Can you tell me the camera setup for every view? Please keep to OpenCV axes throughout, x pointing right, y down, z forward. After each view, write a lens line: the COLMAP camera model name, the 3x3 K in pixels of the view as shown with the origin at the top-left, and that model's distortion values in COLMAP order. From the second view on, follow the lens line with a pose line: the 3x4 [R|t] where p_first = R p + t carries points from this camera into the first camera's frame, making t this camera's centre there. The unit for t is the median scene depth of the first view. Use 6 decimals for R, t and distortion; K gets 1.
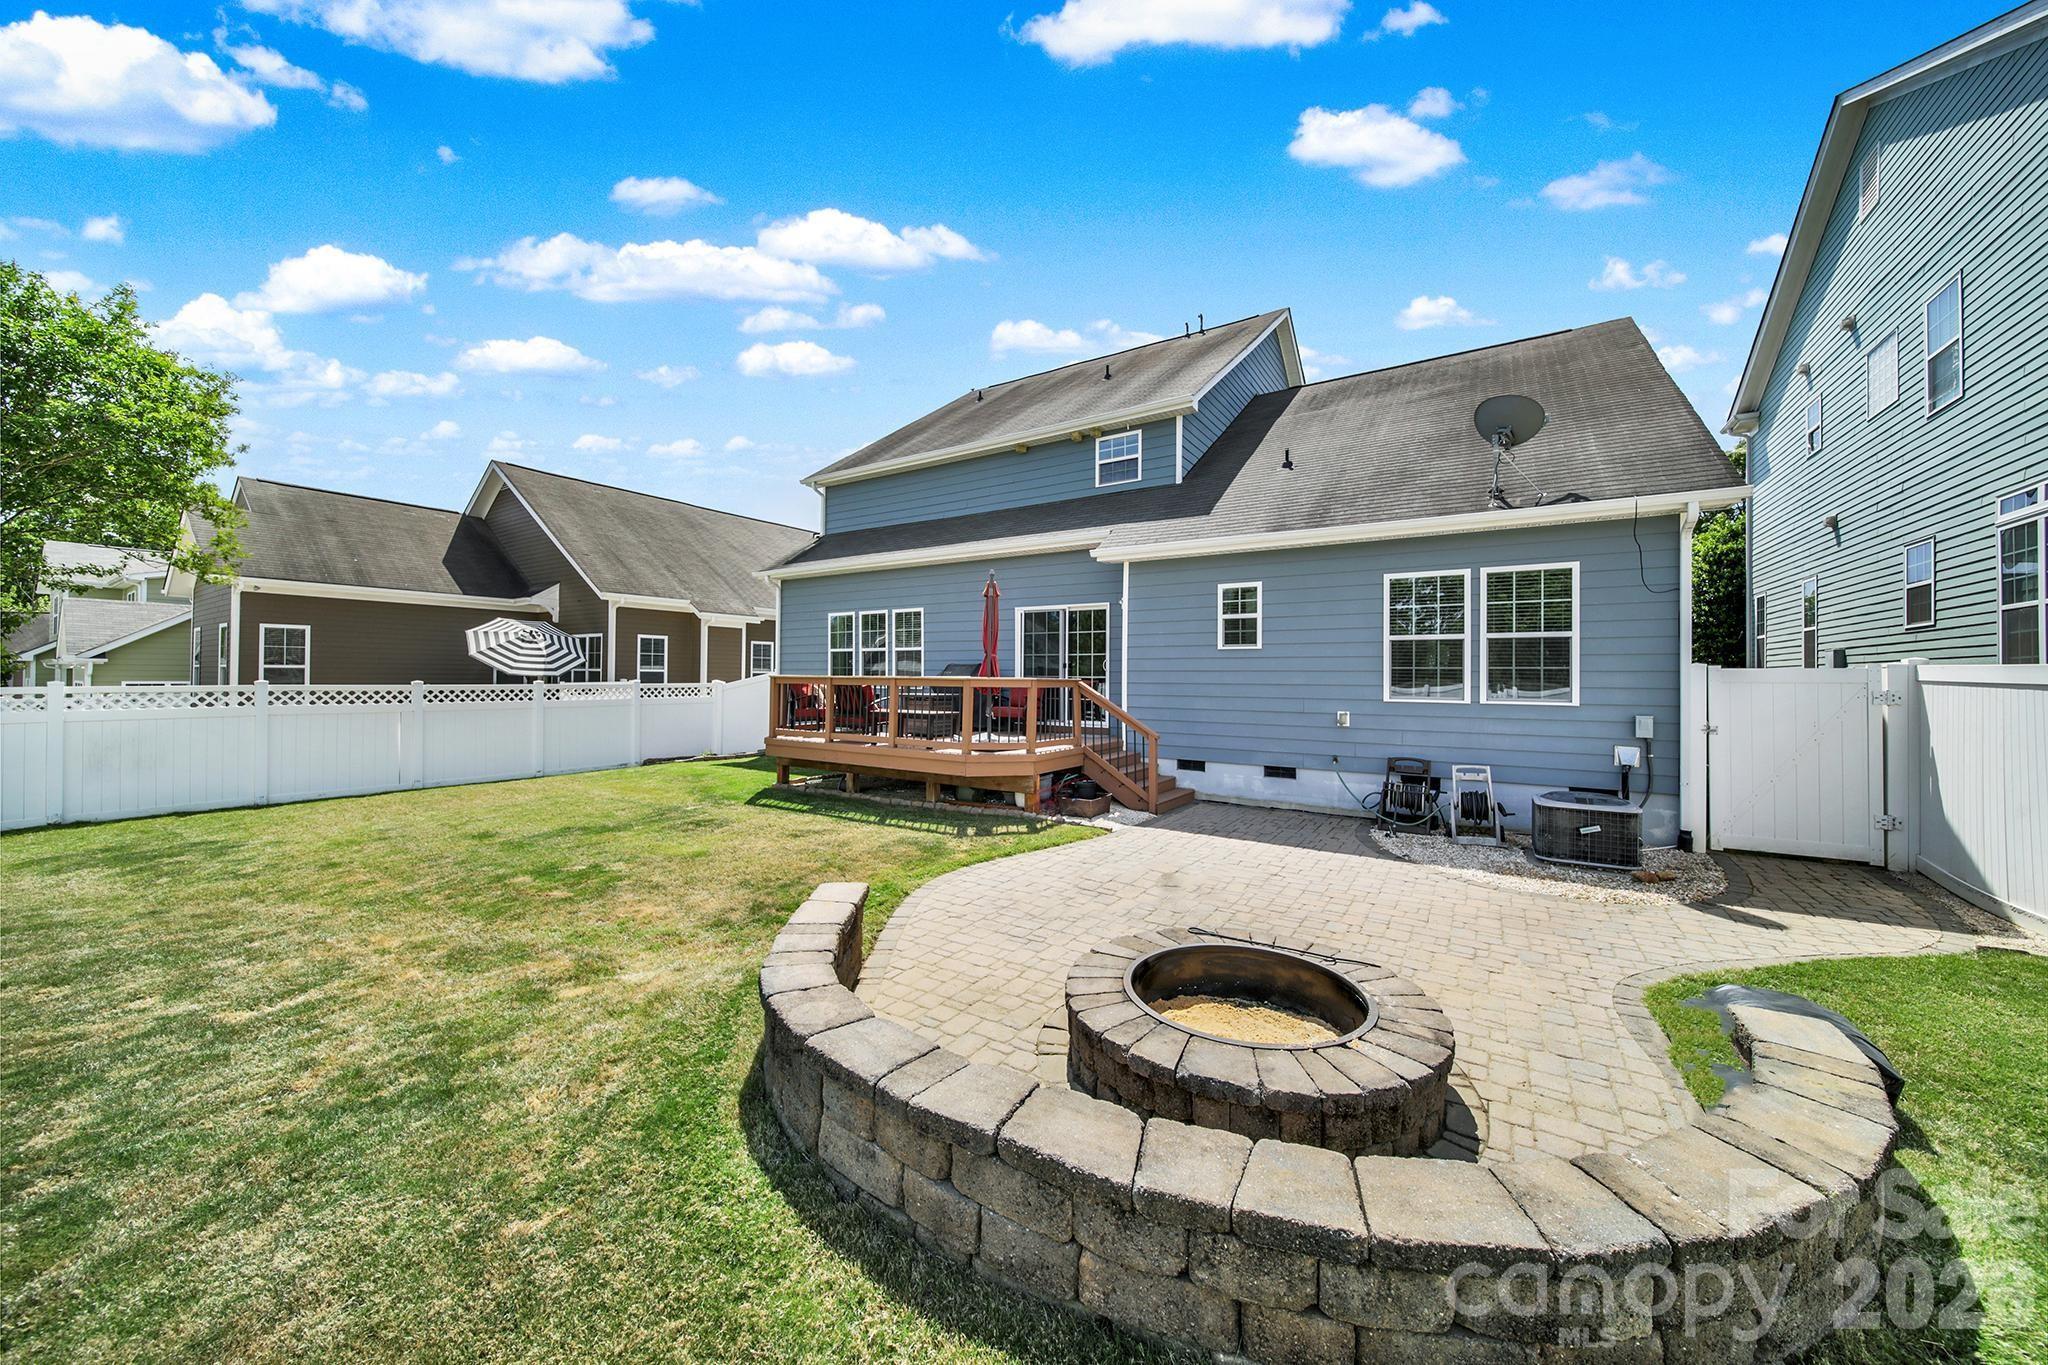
lens RADIAL K [[723.5, 0, 1025.1], [0, 723.5, 682.5], [0, 0, 1]] dist [-0.000666, -0.000939]
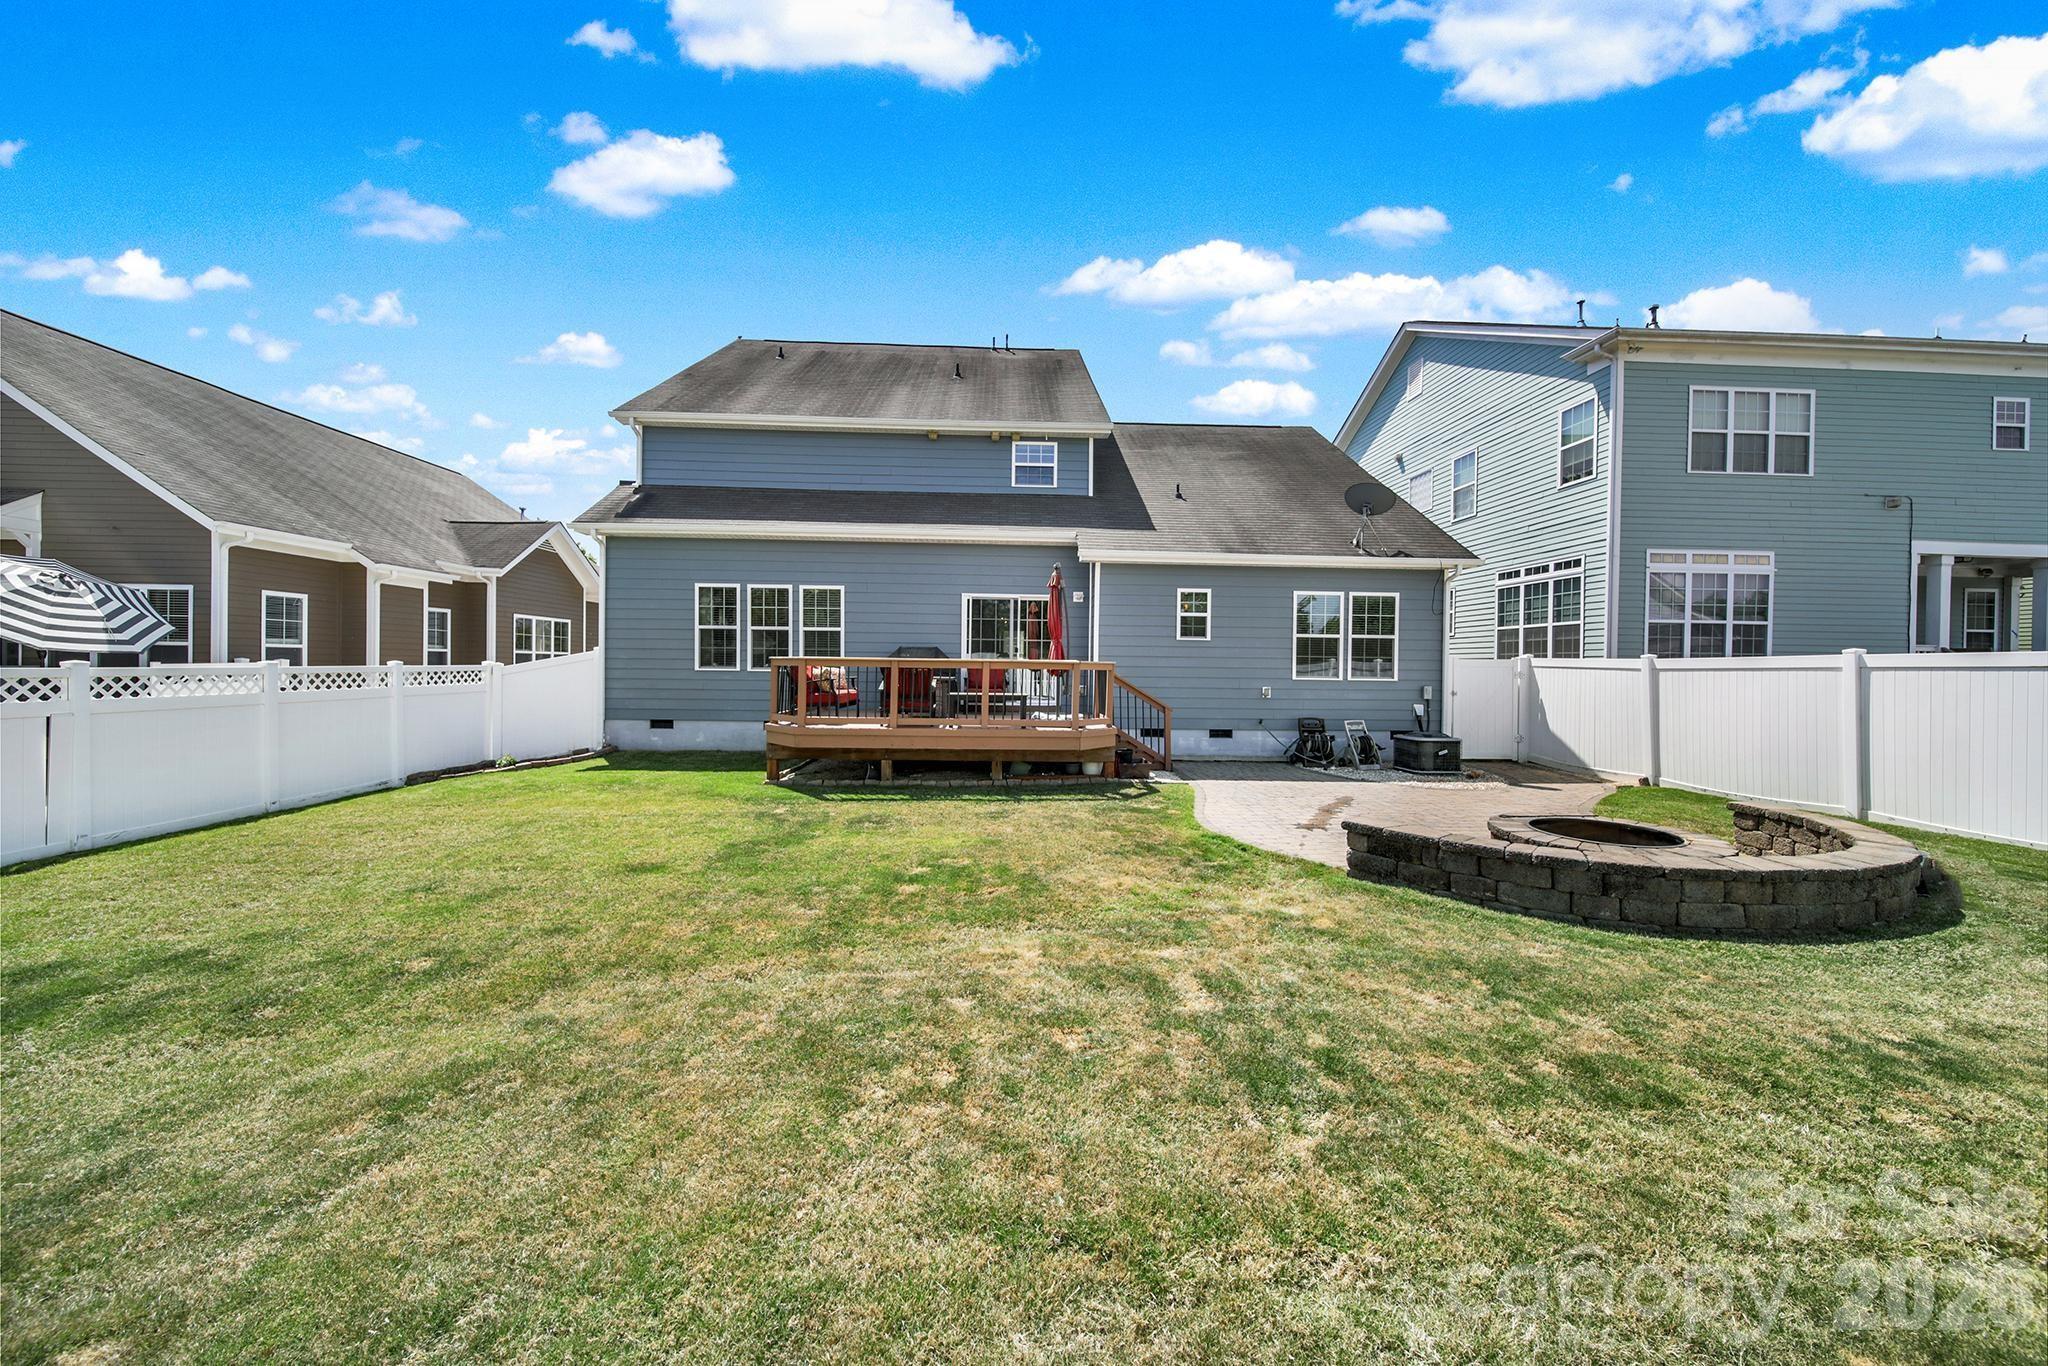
lens RADIAL K [[723.5, 0, 1025.3], [0, 723.5, 688.6], [0, 0, 1]] dist [-0.000666, -0.000939]
pose [[0.803788, -0.015326, 0.594718, -0.574186], [-0.001733, 0.999604, 0.028102, 0.003488], [-0.594913, -0.023619, 0.803443, 0.115555]]
